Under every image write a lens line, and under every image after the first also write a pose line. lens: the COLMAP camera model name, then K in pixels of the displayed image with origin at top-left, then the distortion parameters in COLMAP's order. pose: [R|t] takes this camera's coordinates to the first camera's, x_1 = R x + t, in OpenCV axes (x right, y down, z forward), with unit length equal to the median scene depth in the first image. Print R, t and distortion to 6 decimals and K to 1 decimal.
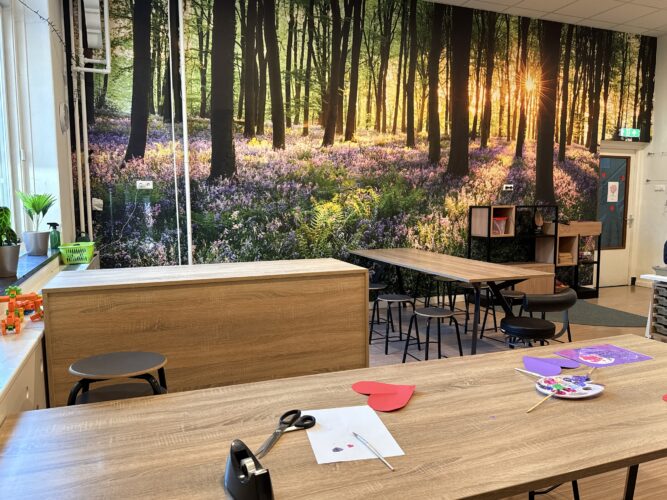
lens RADIAL K [[506.0, 0, 333.5], [0, 506.0, 250.0], [0, 0, 1]] dist [0.105987, -0.188009]
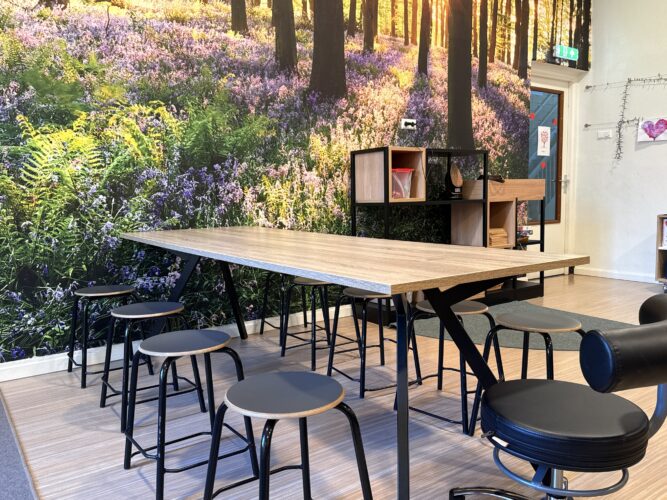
lens RADIAL K [[557.7, 0, 333.5], [0, 557.7, 250.0], [0, 0, 1]] dist [0.114194, -0.183484]
pose [[0.967817, -0.042997, 0.247955, 0.085470], [0.043162, 0.999057, 0.004774, 0.021422], [-0.247926, 0.006082, 0.968760, 0.389635]]
